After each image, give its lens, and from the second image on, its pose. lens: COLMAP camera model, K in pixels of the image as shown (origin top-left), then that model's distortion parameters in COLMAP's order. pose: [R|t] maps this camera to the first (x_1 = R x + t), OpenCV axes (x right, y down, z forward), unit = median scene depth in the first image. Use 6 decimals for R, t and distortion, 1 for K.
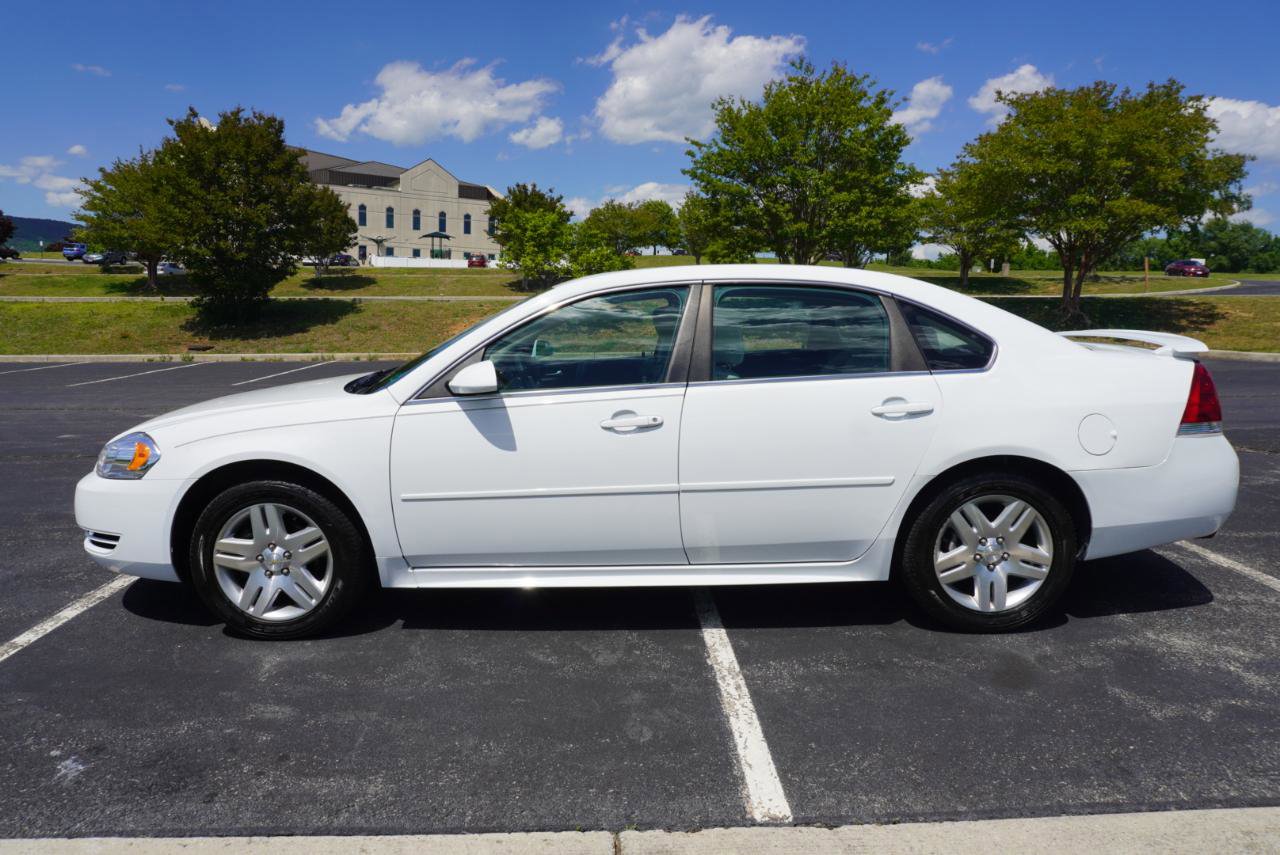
lens RADIAL K [[856.2, 0, 636.2], [0, 856.2, 419.8], [0, 0, 1]] dist [-0.043320, 0.024595]
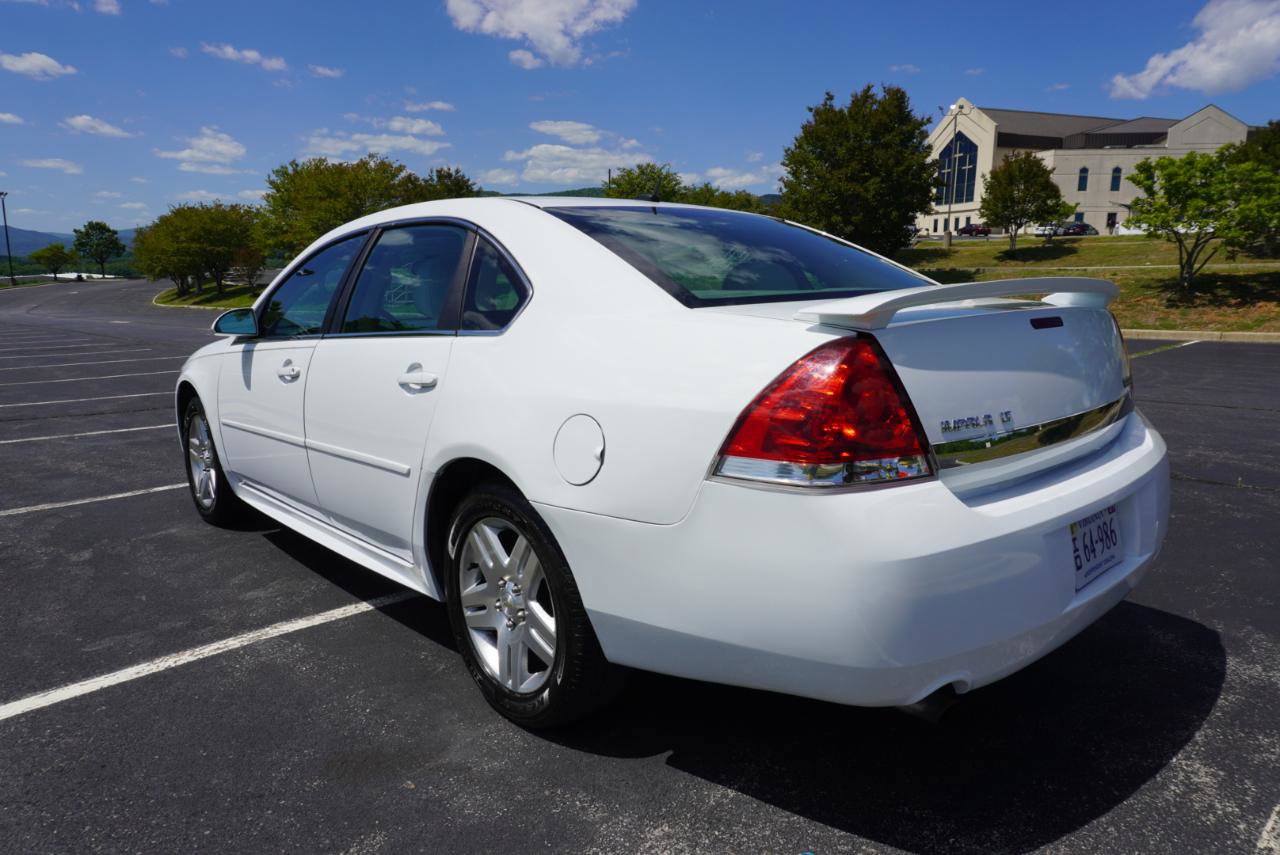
lens RADIAL K [[856.2, 0, 639.6], [0, 856.2, 425.2], [0, 0, 1]] dist [-0.043320, 0.024595]
pose [[0.662217, 0.114795, -0.740466, 0.166344], [-0.088802, 0.993254, 0.074567, -0.007588], [0.744031, 0.016376, 0.667944, 0.105705]]
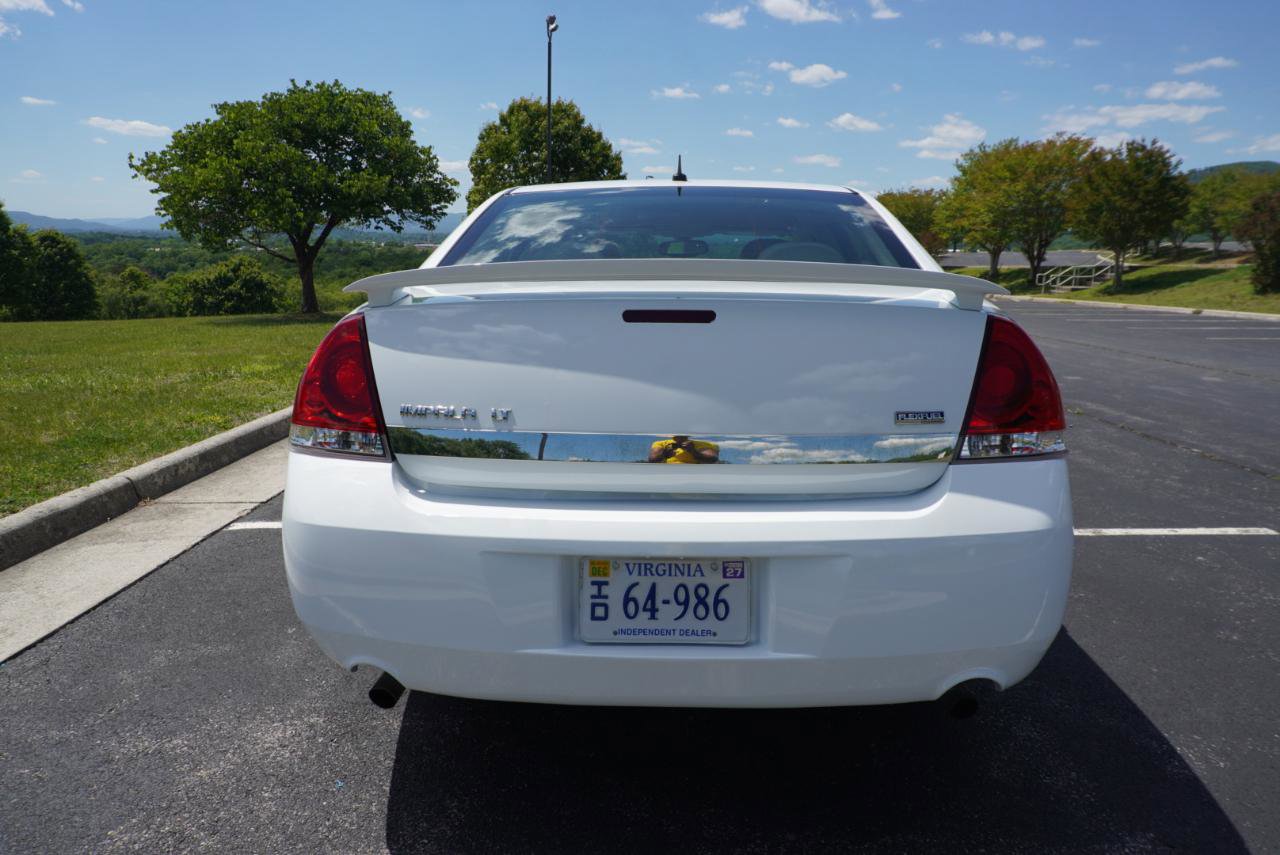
lens RADIAL K [[856.2, 0, 640.0], [0, 856.2, 431.7], [0, 0, 1]] dist [-0.043320, 0.024595]
pose [[-0.065669, 0.187579, -0.980052, 0.203371], [-0.142963, 0.970270, 0.195287, -0.021239], [0.987547, 0.152936, -0.036900, 0.211109]]
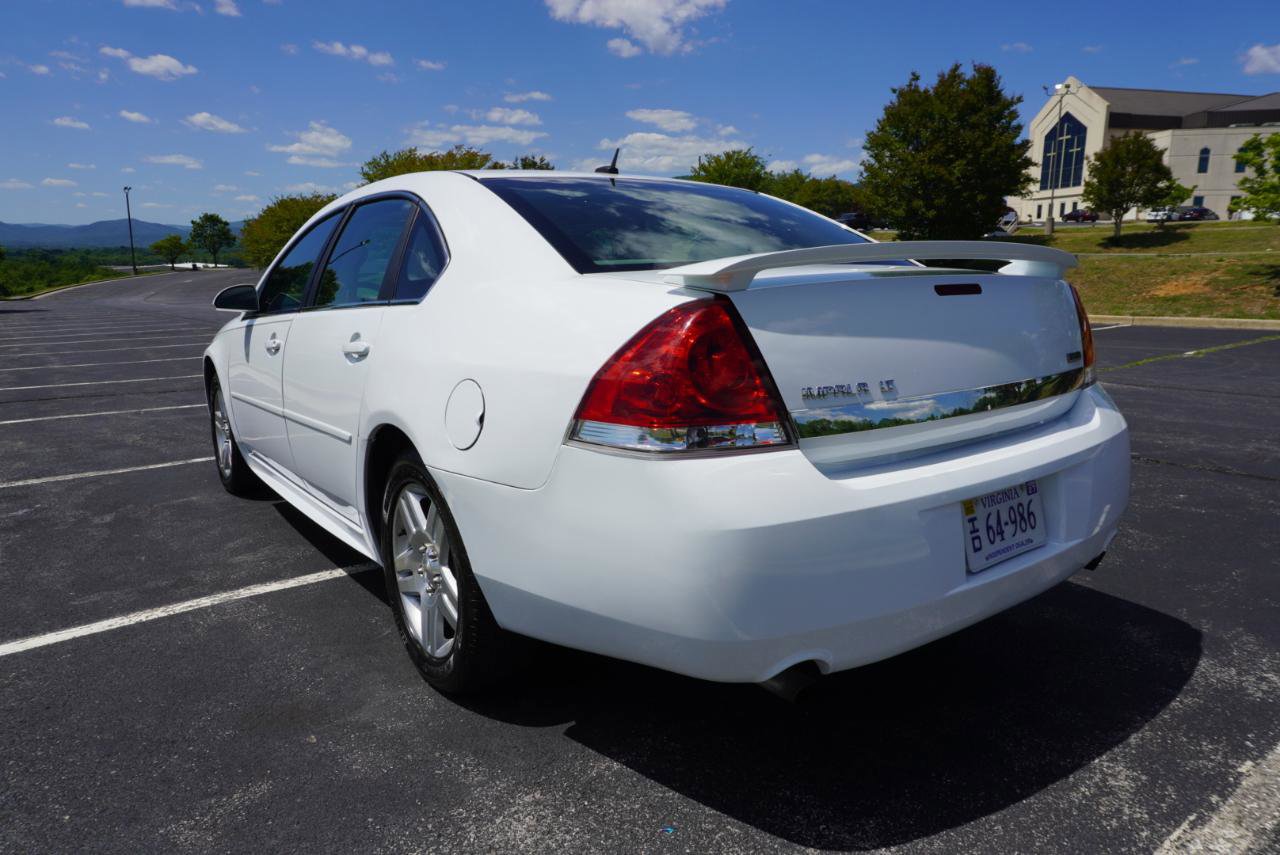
lens RADIAL K [[856.2, 0, 640.6], [0, 856.2, 431.2], [0, 0, 1]] dist [-0.043320, 0.024595]
pose [[0.579146, 0.140536, -0.803019, 0.180161], [-0.097026, 0.989910, 0.103267, -0.007124], [0.809429, 0.018107, 0.586938, 0.124913]]
